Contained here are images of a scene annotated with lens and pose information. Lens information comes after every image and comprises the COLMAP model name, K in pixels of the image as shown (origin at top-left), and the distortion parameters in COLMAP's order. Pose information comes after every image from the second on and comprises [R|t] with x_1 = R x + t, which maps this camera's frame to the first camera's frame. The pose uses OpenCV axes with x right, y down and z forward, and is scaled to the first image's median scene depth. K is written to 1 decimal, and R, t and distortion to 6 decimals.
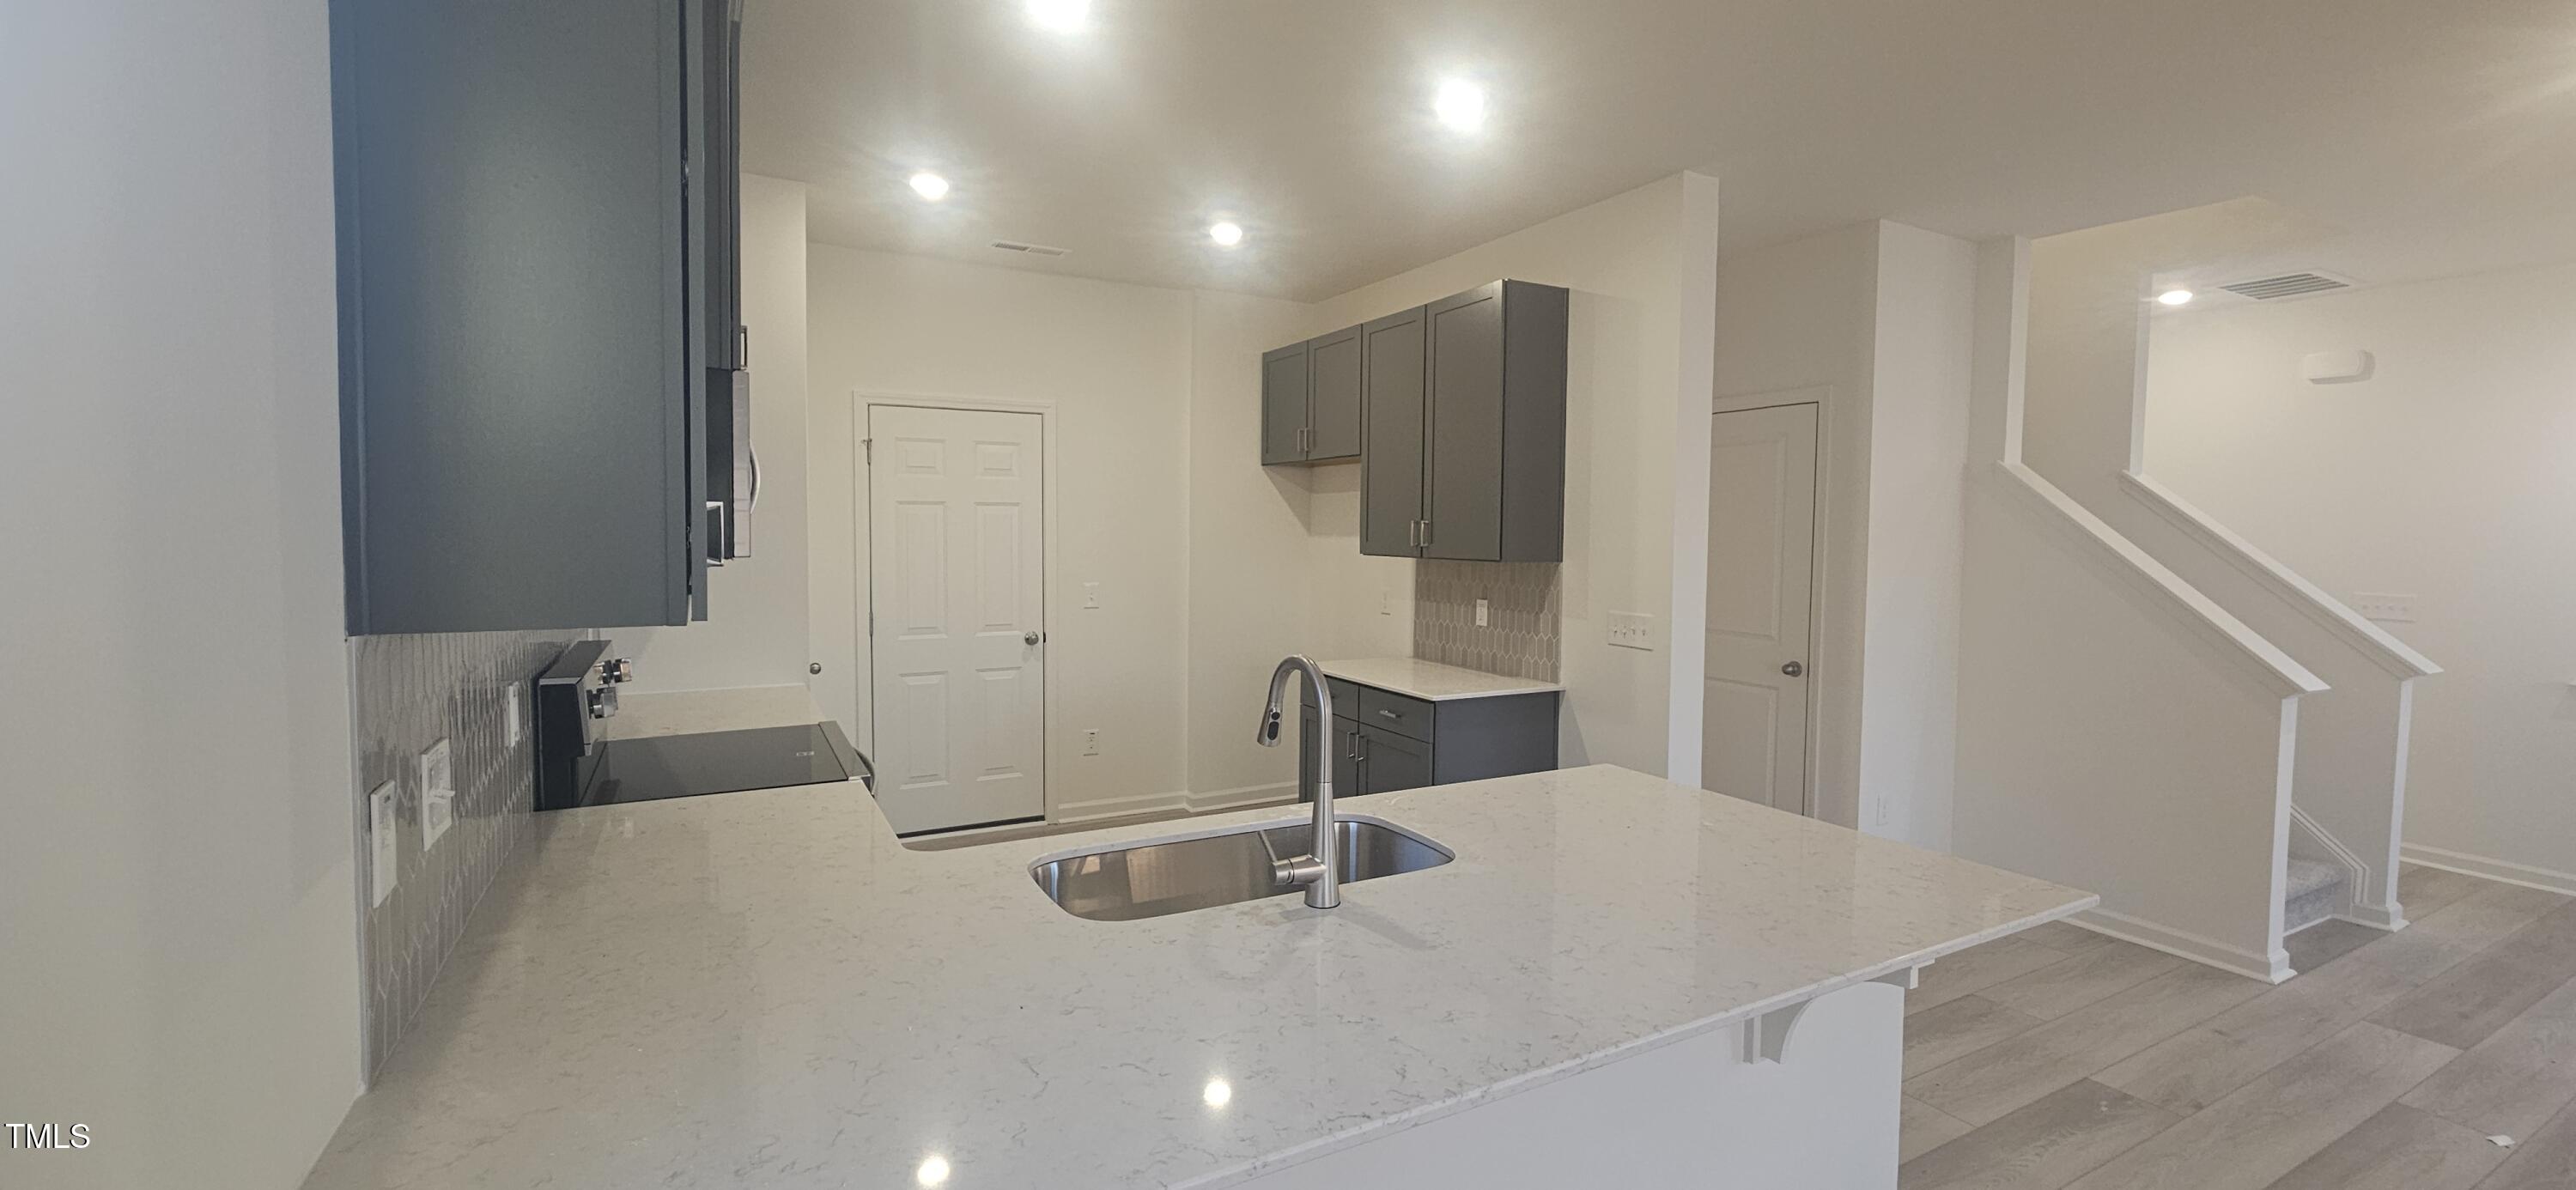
lens RADIAL K [[1052.3, 0, 1296.4], [0, 1052.3, 584.7], [0, 0, 1]] dist [-0.004220, 0.000065]
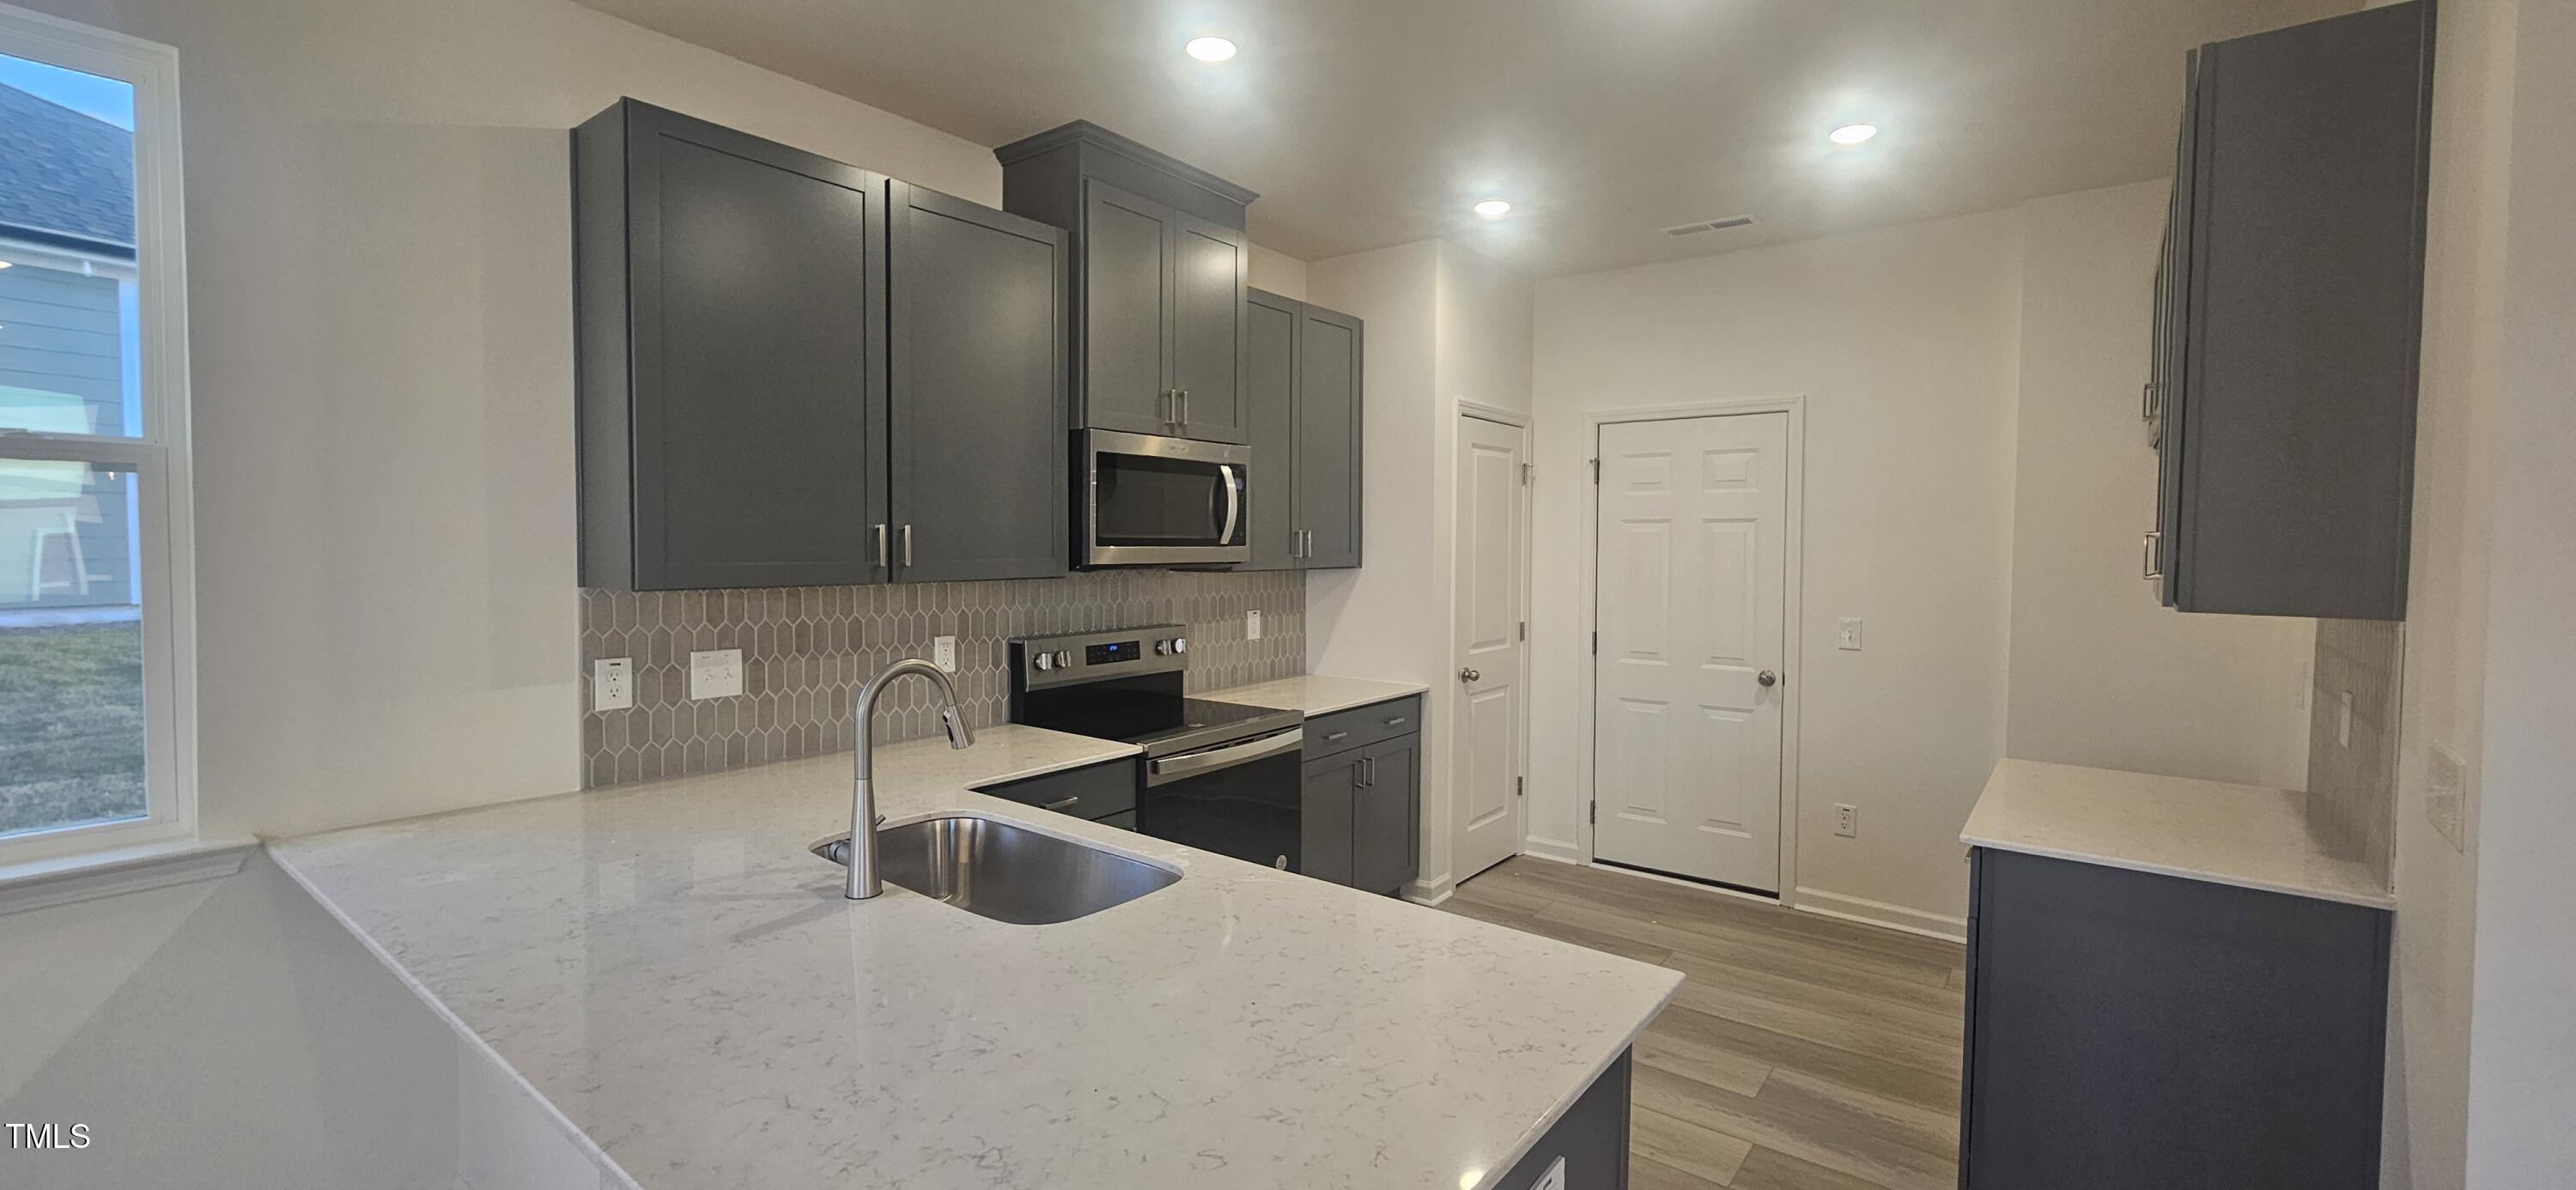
lens RADIAL K [[1052.3, 0, 1277.3], [0, 1052.3, 589.9], [0, 0, 1]] dist [-0.004220, 0.000065]
pose [[0.396842, 0.035261, -0.917209, 0.388993], [-0.052712, 0.998488, 0.015579, -0.013128], [0.916372, 0.042166, 0.398101, 0.324012]]
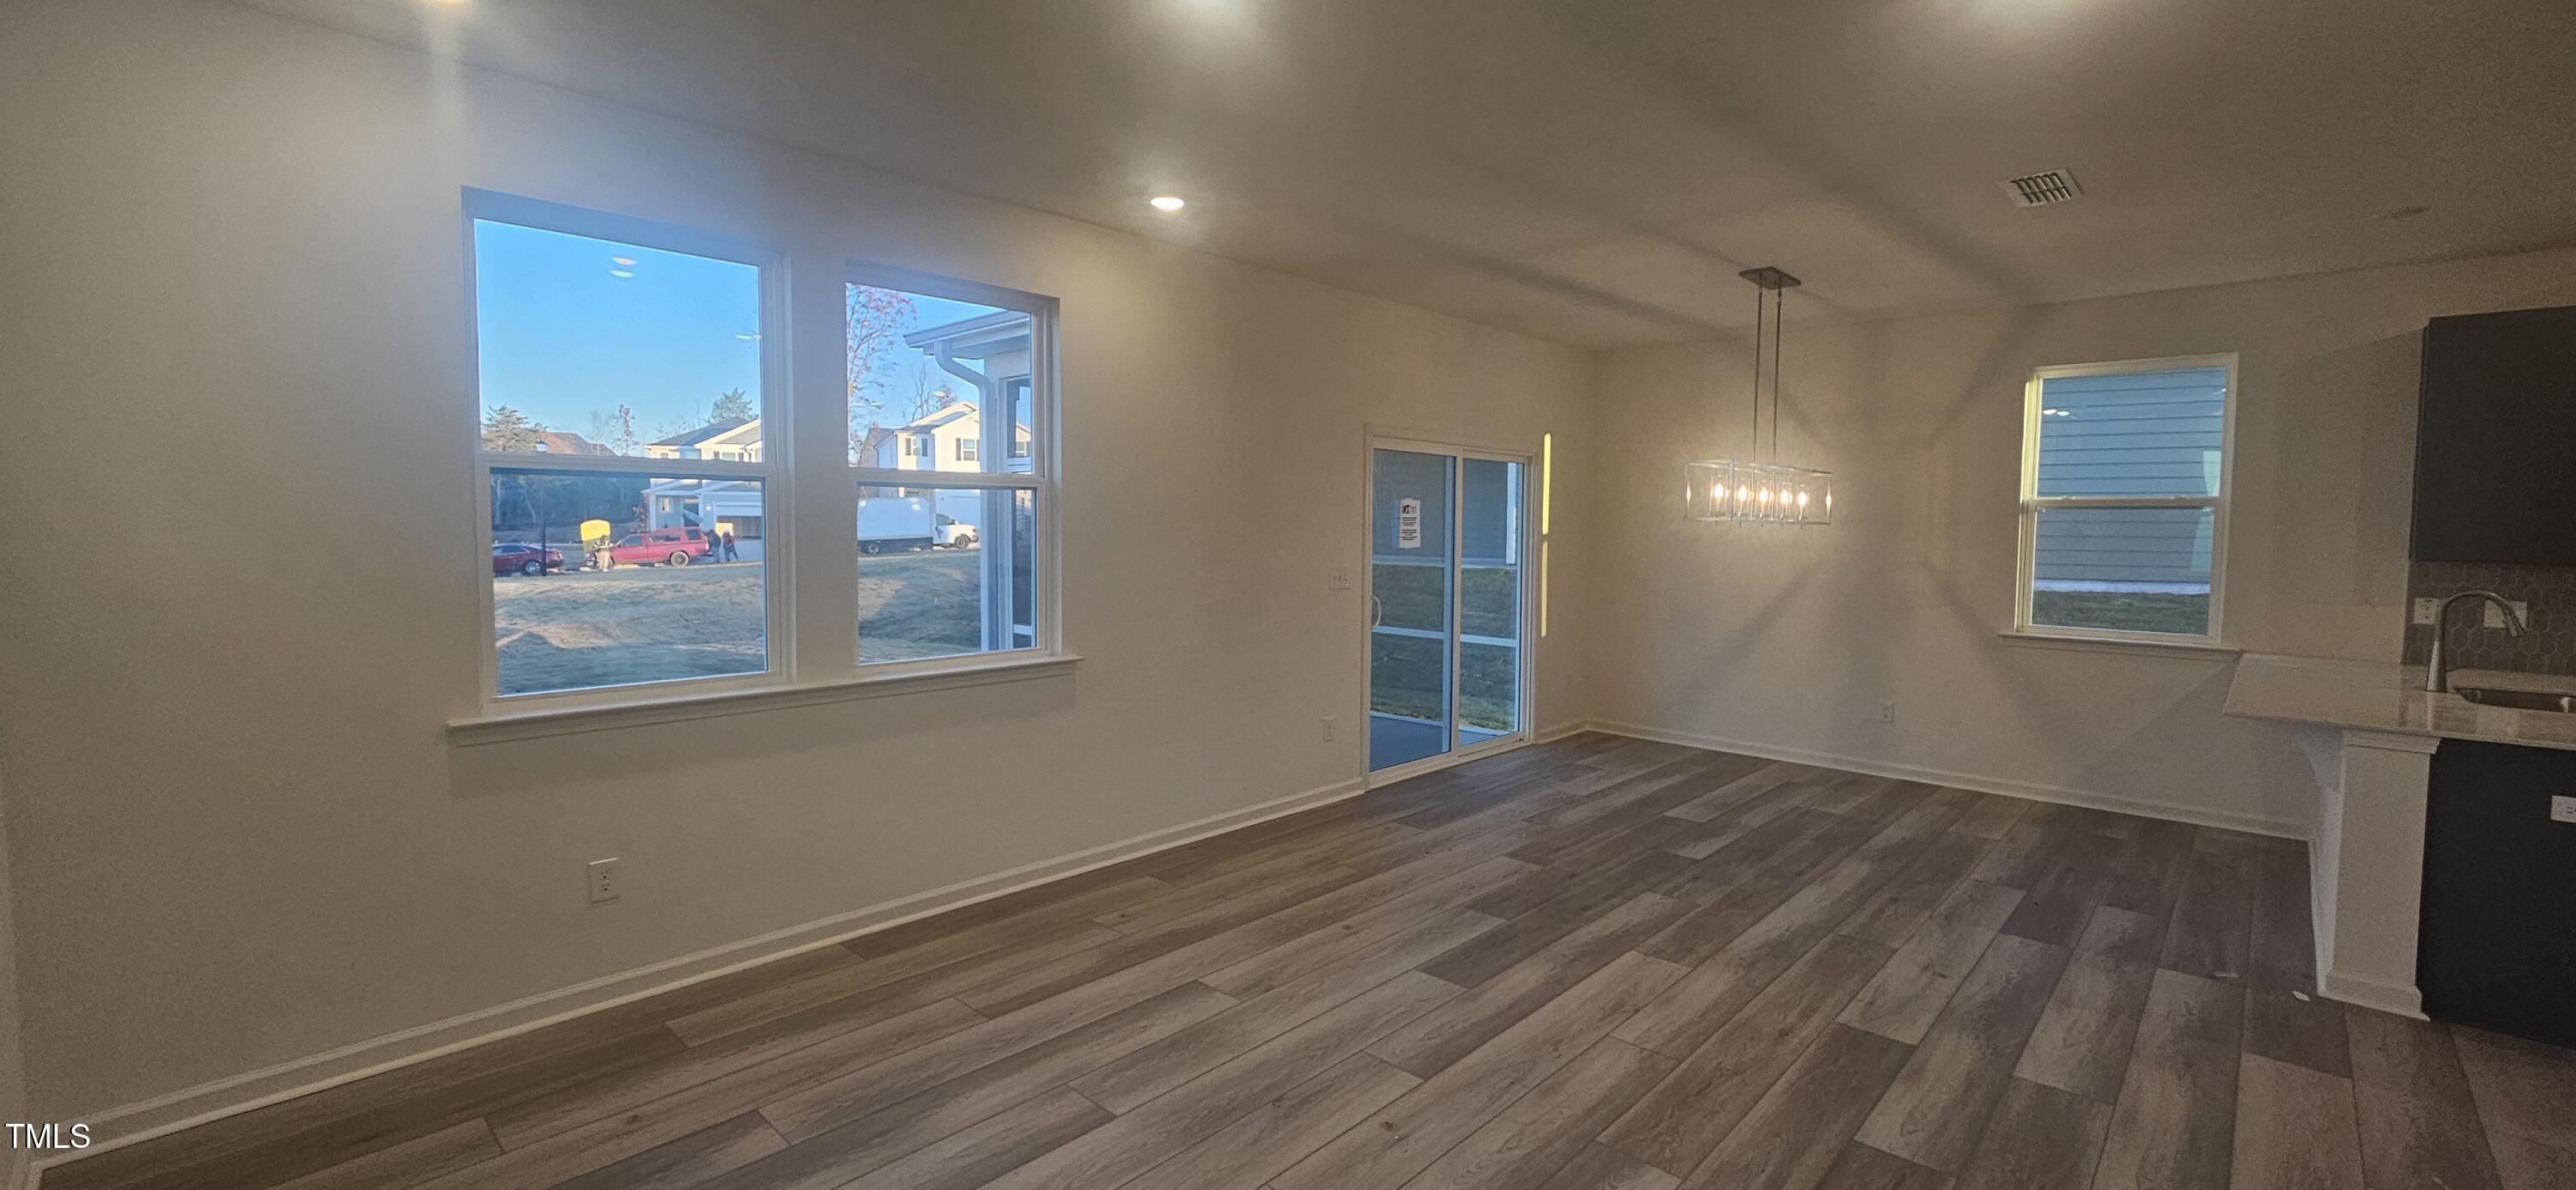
lens RADIAL K [[1052.3, 0, 1295.8], [0, 1052.3, 589.6], [0, 0, 1]] dist [-0.004220, 0.000065]
pose [[-0.946113, -0.000525, -0.323837, 1.093047], [-0.039319, 0.992787, 0.113263, -0.031294], [0.321442, 0.119892, -0.939309, 0.798002]]
